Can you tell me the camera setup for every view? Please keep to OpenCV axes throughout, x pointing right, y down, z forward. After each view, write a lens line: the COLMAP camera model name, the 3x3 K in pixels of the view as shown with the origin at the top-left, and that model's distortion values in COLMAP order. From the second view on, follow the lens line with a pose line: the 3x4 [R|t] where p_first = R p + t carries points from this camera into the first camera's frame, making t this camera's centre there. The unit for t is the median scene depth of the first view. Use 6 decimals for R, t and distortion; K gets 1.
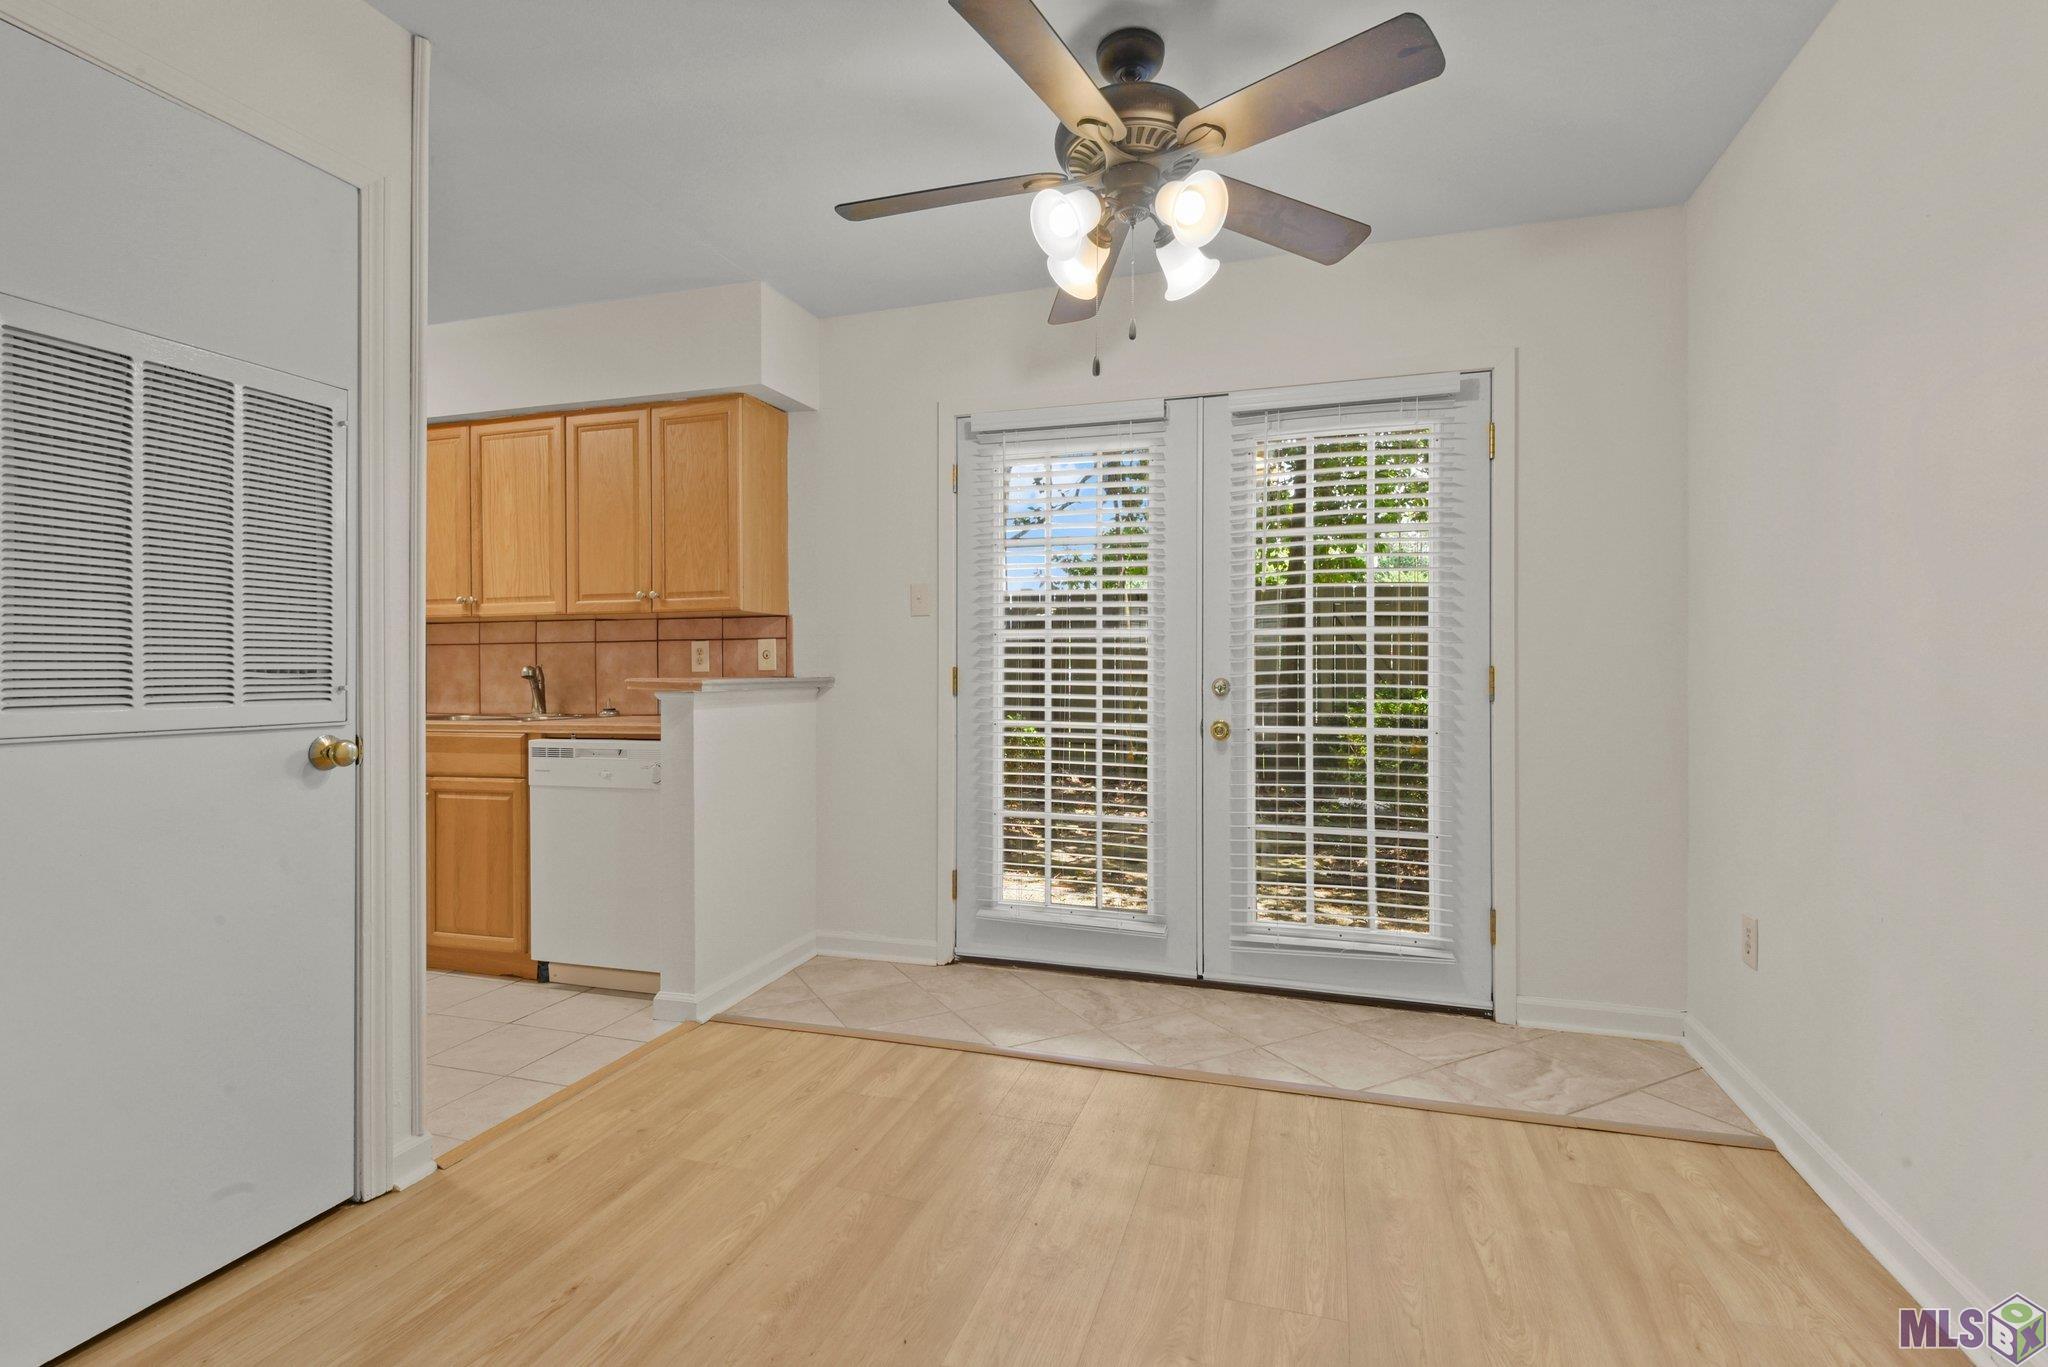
lens RADIAL K [[946.2, 0, 1027.7], [0, 946.2, 666.5], [0, 0, 1]] dist [0.000396, -0.000040]
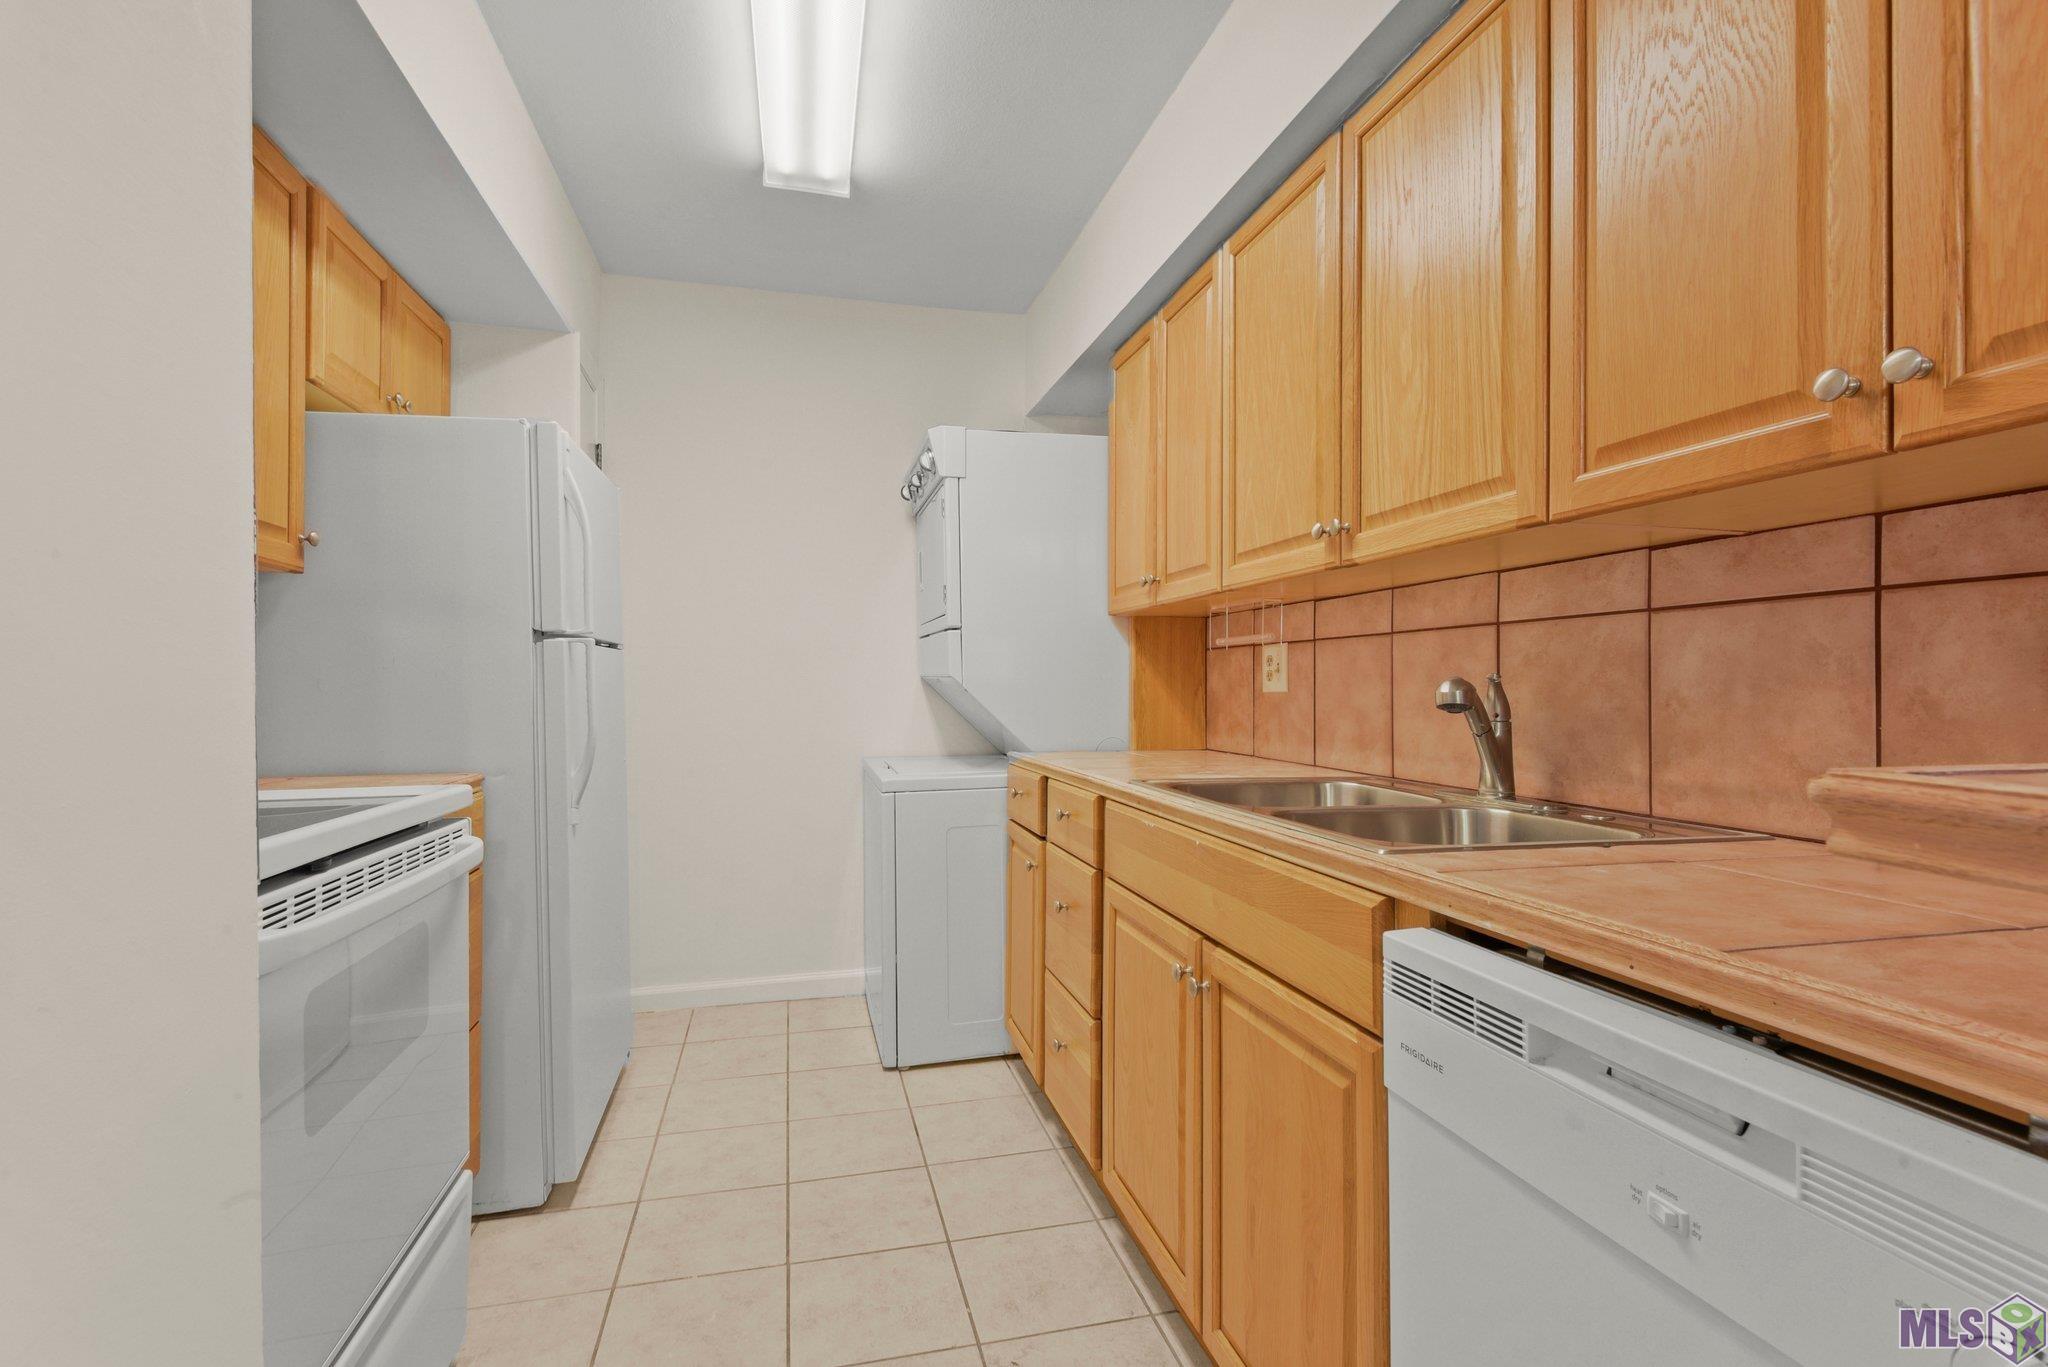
lens RADIAL K [[972.6, 0, 1024.0], [0, 972.6, 683.5], [0, 0, 1]] dist [-0.000813, -0.000529]
pose [[0.524065, 0.002660, -0.851674, -0.285668], [0.000762, 0.999993, 0.003592, 0.000008], [0.851678, -0.002531, 0.524059, 0.647590]]
